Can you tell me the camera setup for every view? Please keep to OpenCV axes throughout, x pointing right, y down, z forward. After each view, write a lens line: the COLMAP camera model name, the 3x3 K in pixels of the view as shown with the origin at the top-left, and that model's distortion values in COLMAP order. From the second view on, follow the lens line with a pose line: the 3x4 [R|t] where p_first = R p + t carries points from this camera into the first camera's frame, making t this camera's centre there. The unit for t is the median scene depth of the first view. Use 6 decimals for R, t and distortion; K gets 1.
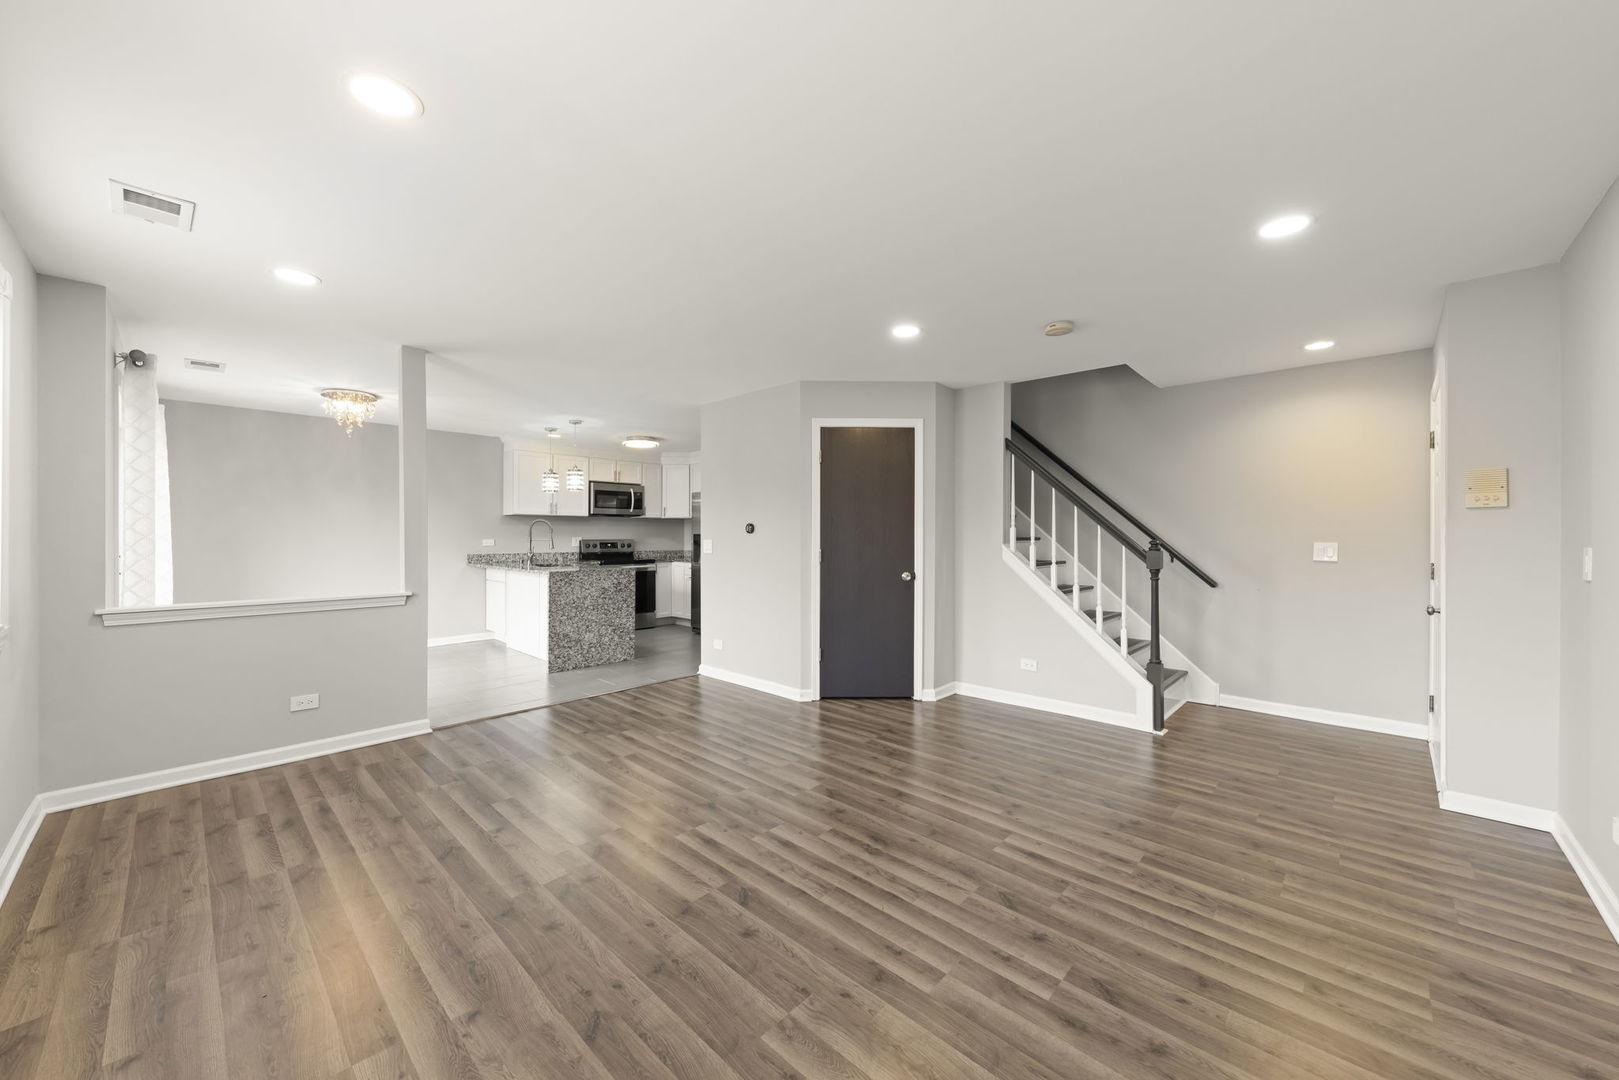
lens RADIAL K [[594.5, 0, 811.6], [0, 594.5, 535.8], [0, 0, 1]] dist [0.003550, -0.001571]
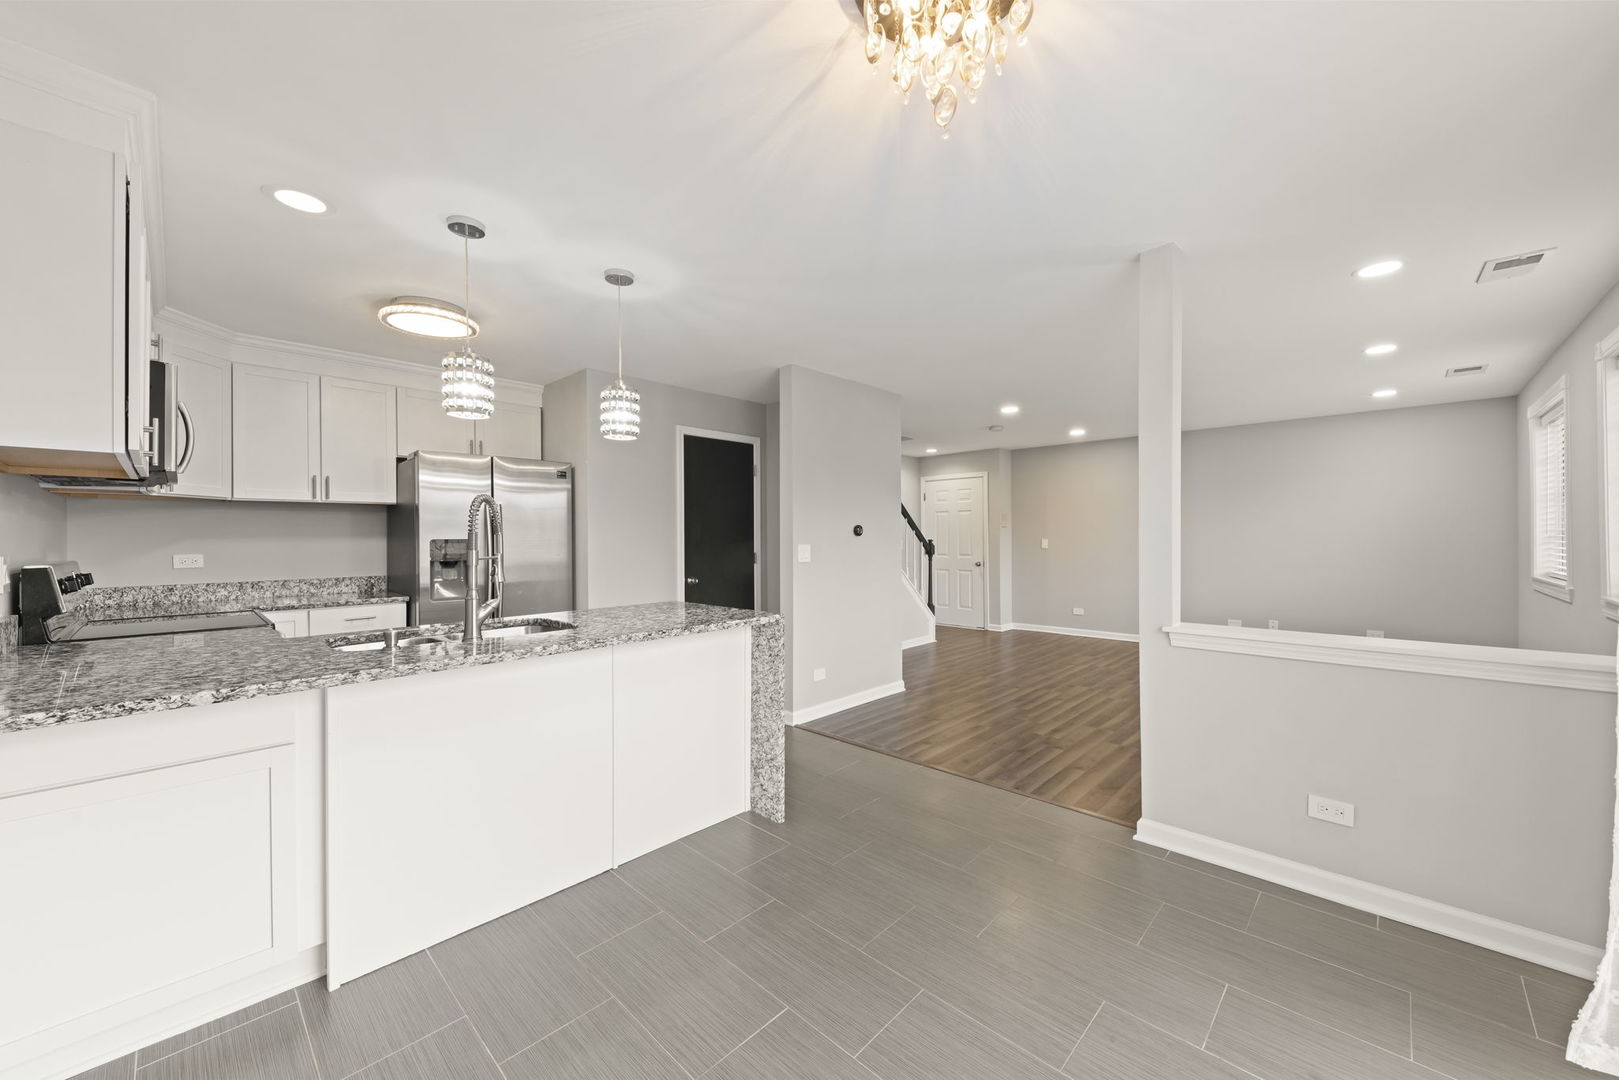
lens RADIAL K [[594.5, 0, 822.3], [0, 594.5, 538.2], [0, 0, 1]] dist [0.003550, -0.001571]
pose [[-0.000373, -0.003377, 0.999994, -1.093426], [0.008942, 0.999954, 0.003380, -0.004916], [-0.999960, 0.008943, -0.000342, 1.136394]]
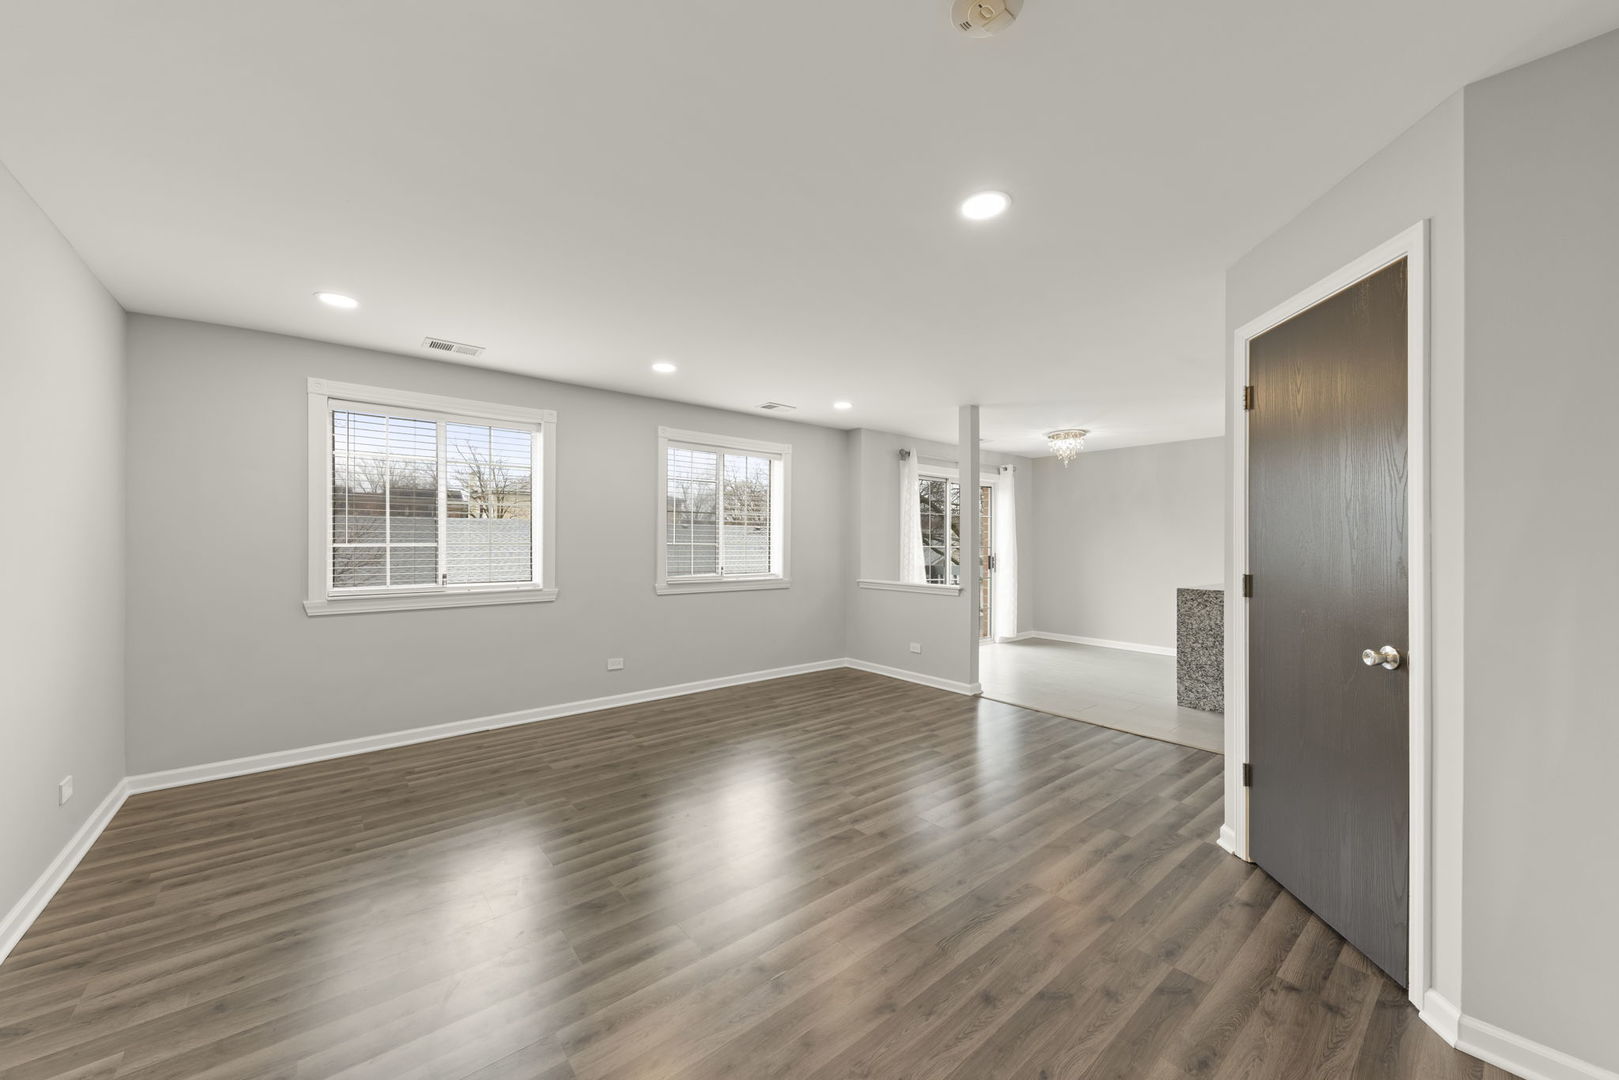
lens RADIAL K [[594.5, 0, 812.0], [0, 594.5, 540.1], [0, 0, 1]] dist [0.003550, -0.001571]
pose [[-0.132708, -0.007696, -0.991125, 0.585761], [-0.006052, 0.999958, -0.006954, -0.001358], [0.991137, 0.005075, -0.132749, 0.685273]]
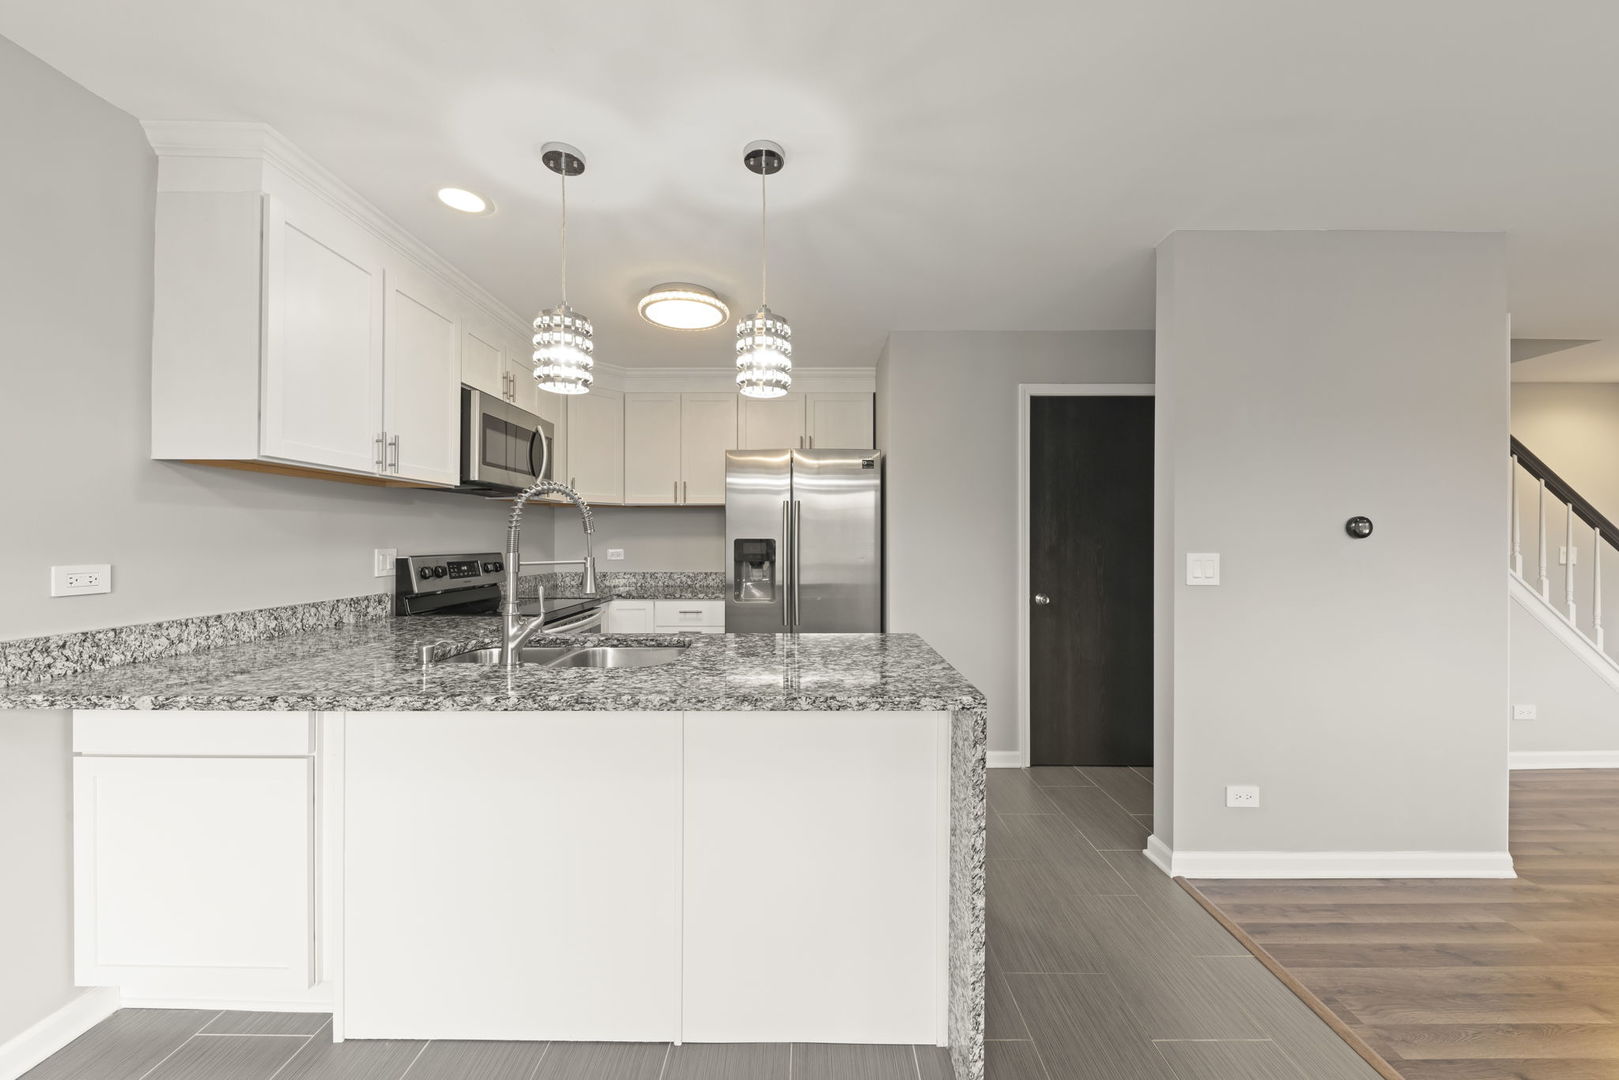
lens RADIAL K [[594.5, 0, 801.1], [0, 594.5, 537.0], [0, 0, 1]] dist [0.003550, -0.001571]
pose [[0.729637, 0.002145, 0.683831, -0.783975], [0.001111, 0.999990, -0.004321, -0.004289], [-0.683833, 0.003912, 0.729628, 1.032309]]
